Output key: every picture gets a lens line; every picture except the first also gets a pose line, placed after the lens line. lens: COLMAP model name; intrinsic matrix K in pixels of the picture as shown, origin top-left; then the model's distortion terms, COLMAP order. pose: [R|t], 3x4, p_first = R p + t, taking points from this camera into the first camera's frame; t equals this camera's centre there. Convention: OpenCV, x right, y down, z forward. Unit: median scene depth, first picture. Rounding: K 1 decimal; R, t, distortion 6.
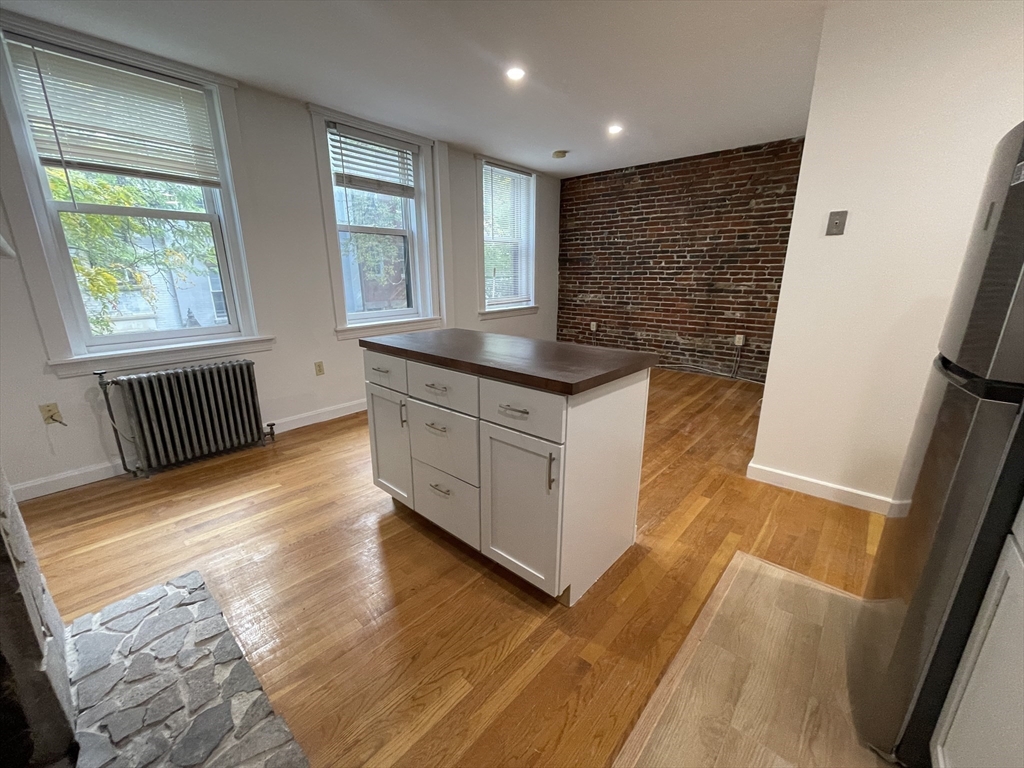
lens RADIAL K [[414.5, 0, 509.9], [0, 414.5, 383.4], [0, 0, 1]] dist [-0.004175, 0.000956]
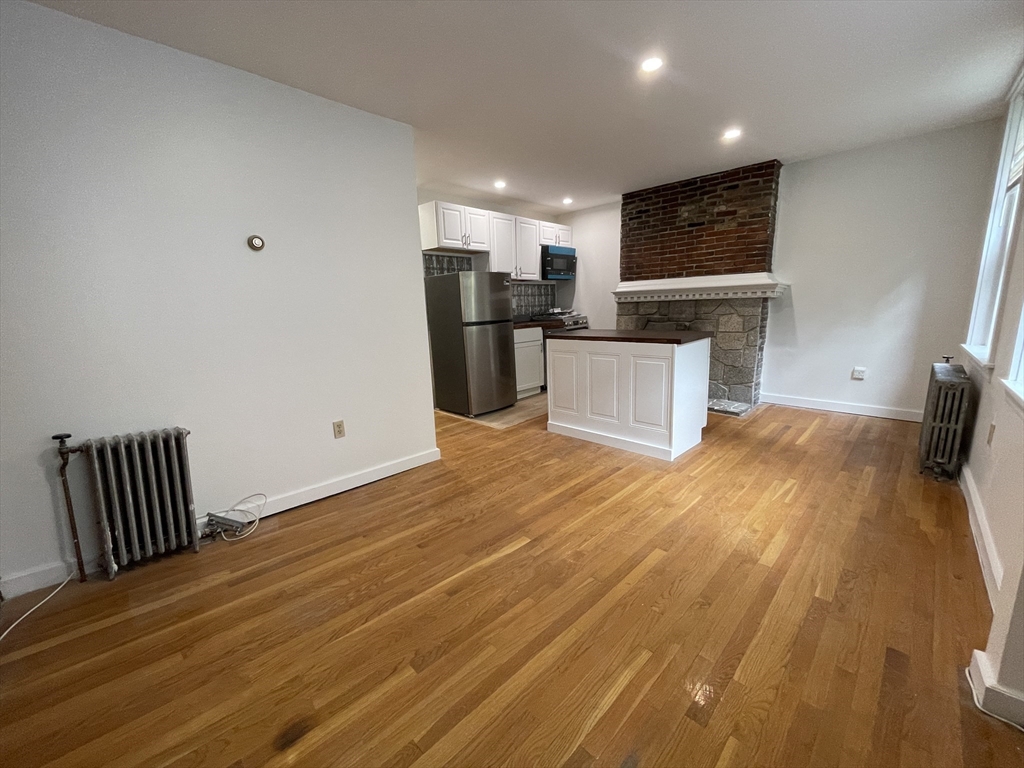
lens RADIAL K [[414.5, 0, 504.2], [0, 414.5, 387.8], [0, 0, 1]] dist [-0.004175, 0.000956]
pose [[-0.996957, 0.027122, 0.073084, 0.148706], [0.057075, 0.892533, 0.447356, -0.297888], [-0.053097, 0.450166, -0.891365, 1.125431]]
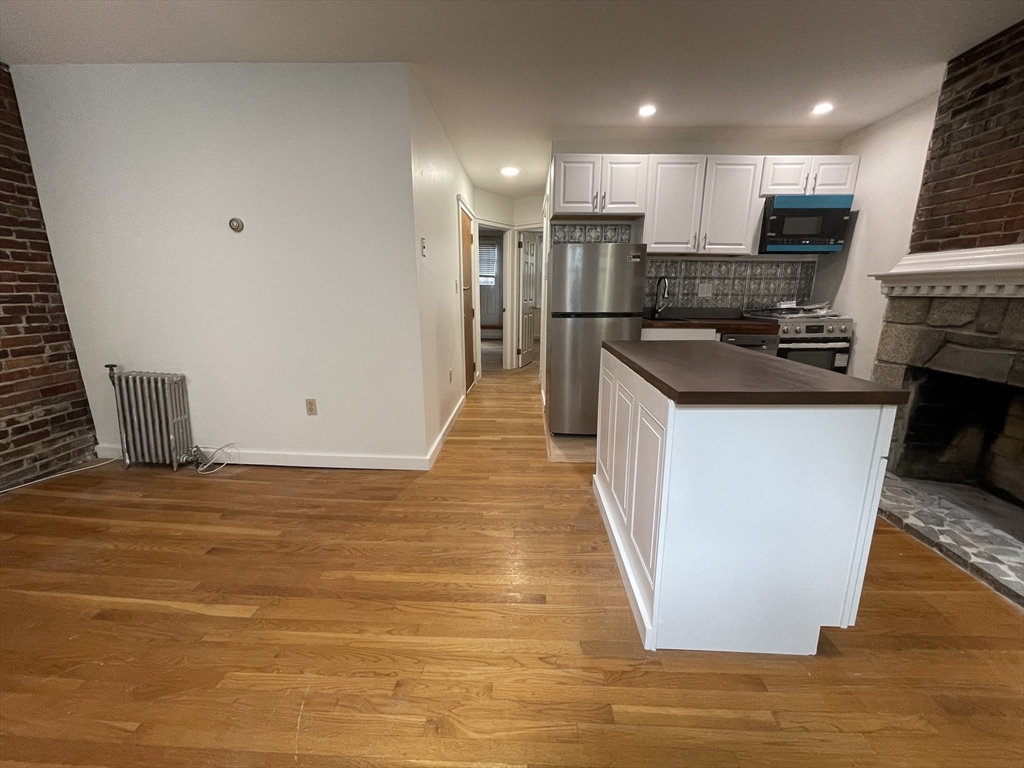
lens RADIAL K [[414.5, 0, 508.4], [0, 414.5, 384.7], [0, 0, 1]] dist [-0.004175, 0.000956]
pose [[-0.630380, -0.169060, 0.757654, -0.195071], [0.203580, 0.905835, 0.371507, -0.189234], [-0.749117, 0.388434, -0.536604, 0.738541]]
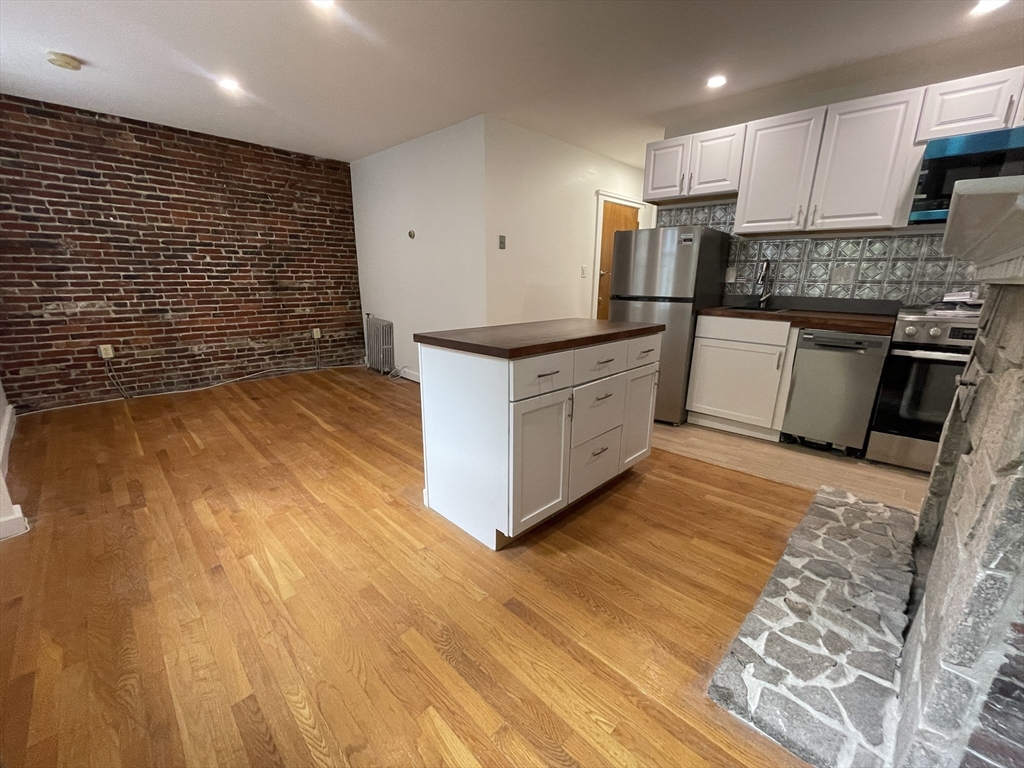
lens RADIAL K [[414.5, 0, 507.8], [0, 414.5, 383.3], [0, 0, 1]] dist [-0.004175, 0.000956]
pose [[0.058772, -0.244387, 0.967895, -0.472883], [0.252135, 0.941770, 0.222480, -0.092410], [-0.965906, 0.230965, 0.116968, 0.403535]]
